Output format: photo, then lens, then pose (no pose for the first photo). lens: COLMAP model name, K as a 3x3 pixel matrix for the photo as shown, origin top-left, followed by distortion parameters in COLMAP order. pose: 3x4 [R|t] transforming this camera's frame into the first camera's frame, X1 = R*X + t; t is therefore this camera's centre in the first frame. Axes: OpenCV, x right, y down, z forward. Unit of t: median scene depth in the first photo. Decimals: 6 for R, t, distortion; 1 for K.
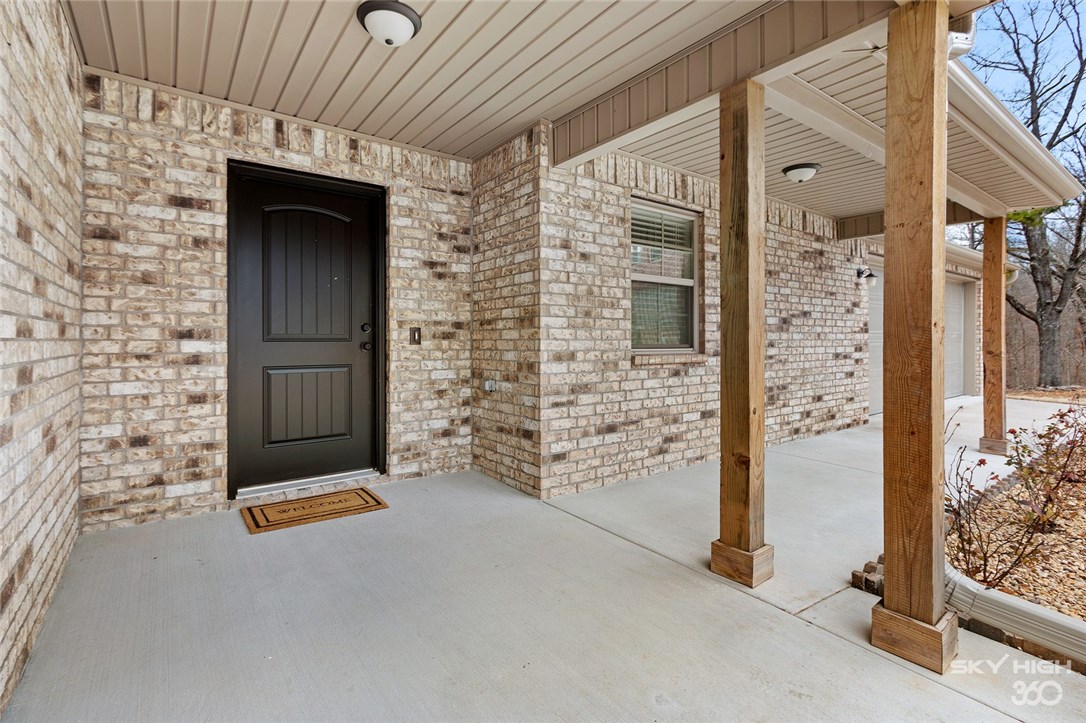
lens RADIAL K [[507.1, 0, 530.8], [0, 507.1, 341.5], [0, 0, 1]] dist [0.005639, -0.002159]
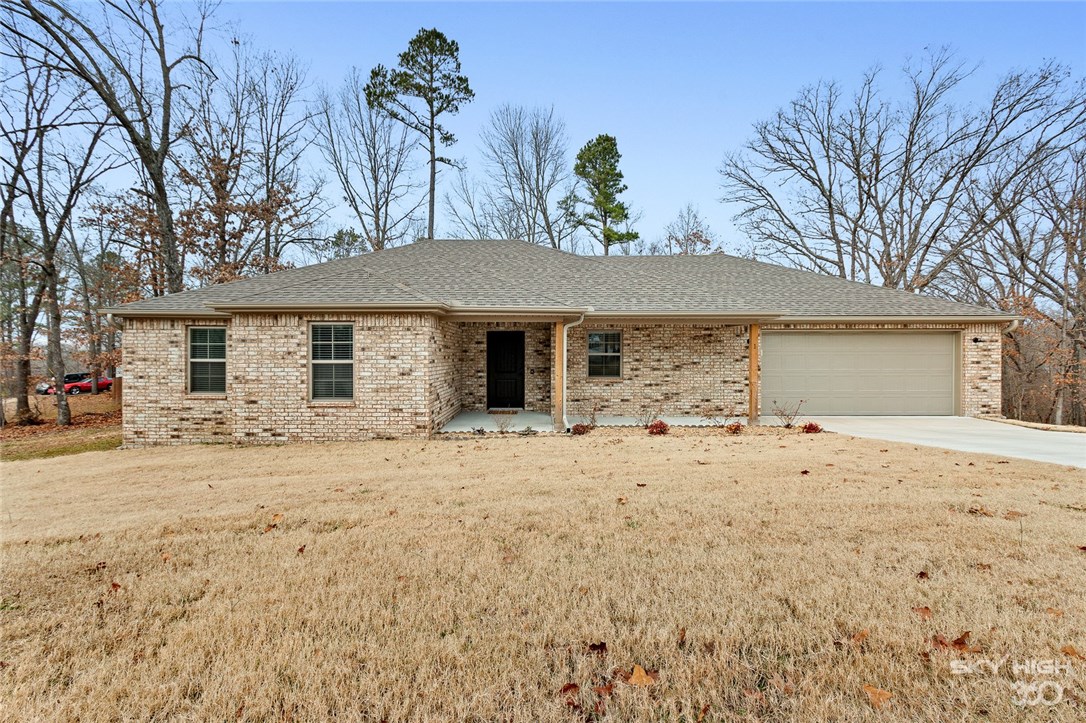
lens RADIAL K [[507.1, 0, 544.5], [0, 507.1, 356.4], [0, 0, 1]] dist [0.005639, -0.002159]
pose [[0.802800, 0.001034, -0.596247, 1.970489], [-0.003640, 0.999988, -0.003166, -0.107777], [0.596237, 0.004712, 0.802795, -1.811963]]
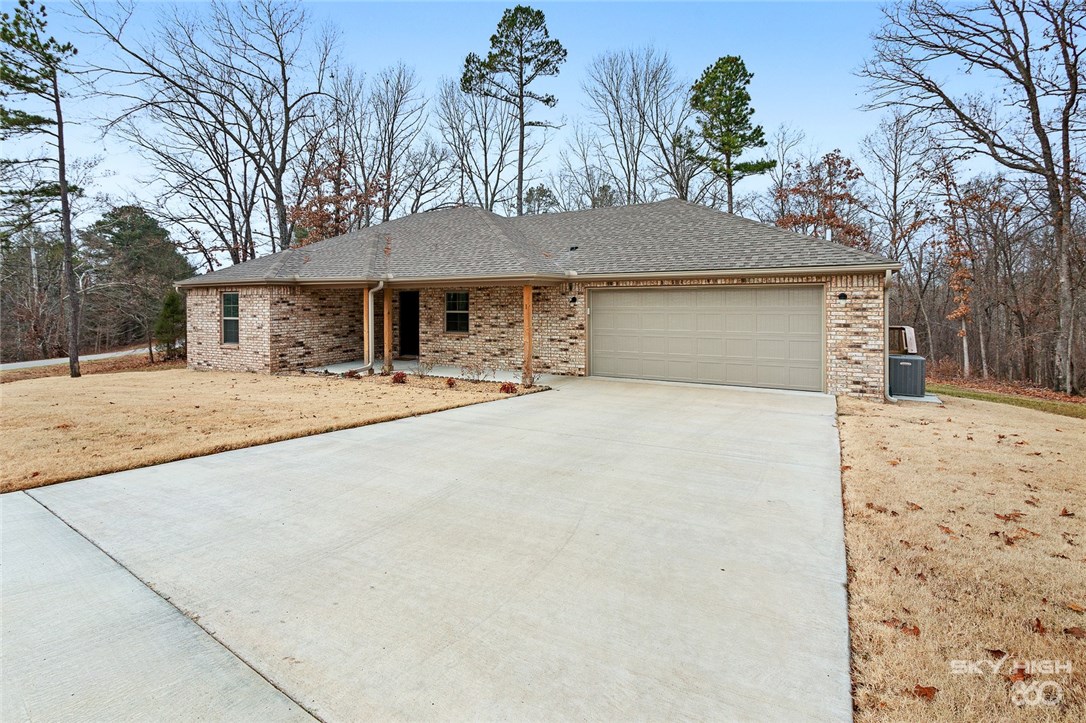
lens RADIAL K [[507.1, 0, 510.8], [0, 507.1, 303.2], [0, 0, 1]] dist [0.005639, -0.002159]
pose [[0.404819, 0.005231, -0.914382, 3.903268], [0.002727, 0.999972, 0.006928, -0.223212], [0.914393, -0.005298, 0.404794, -0.049407]]
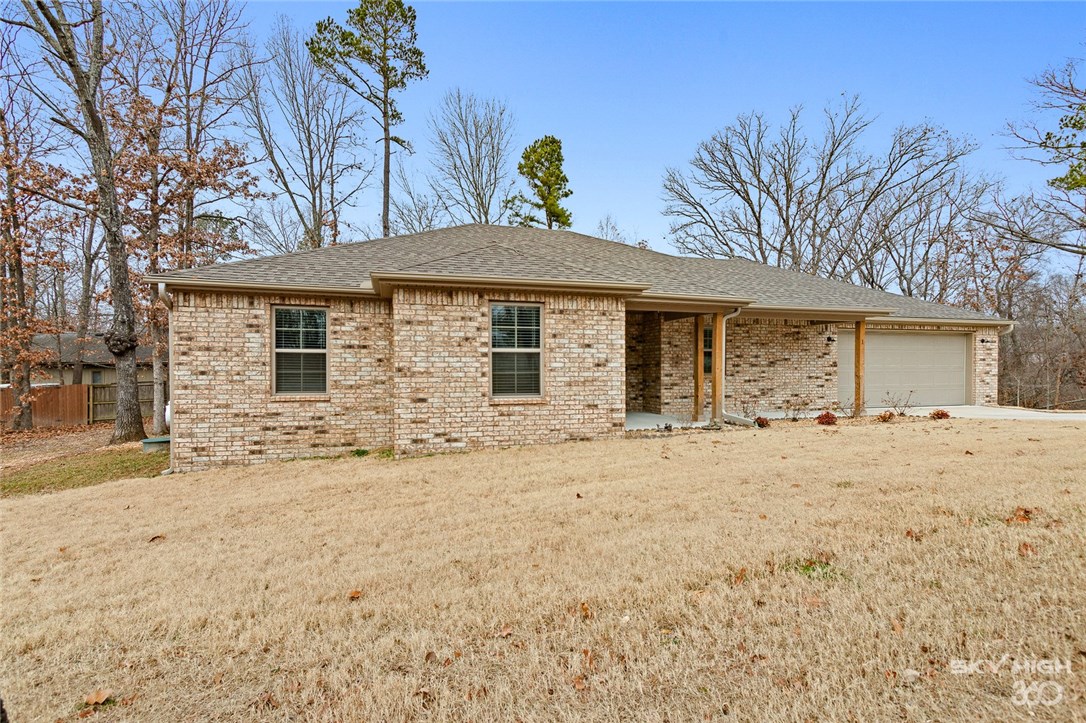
lens RADIAL K [[507.1, 0, 546.3], [0, 507.1, 377.8], [0, 0, 1]] dist [0.005639, -0.002159]
pose [[0.938608, 0.007365, -0.344907, 0.441061], [-0.002042, 0.999873, 0.015796, -0.004186], [0.344980, -0.014122, 0.938504, -2.352781]]
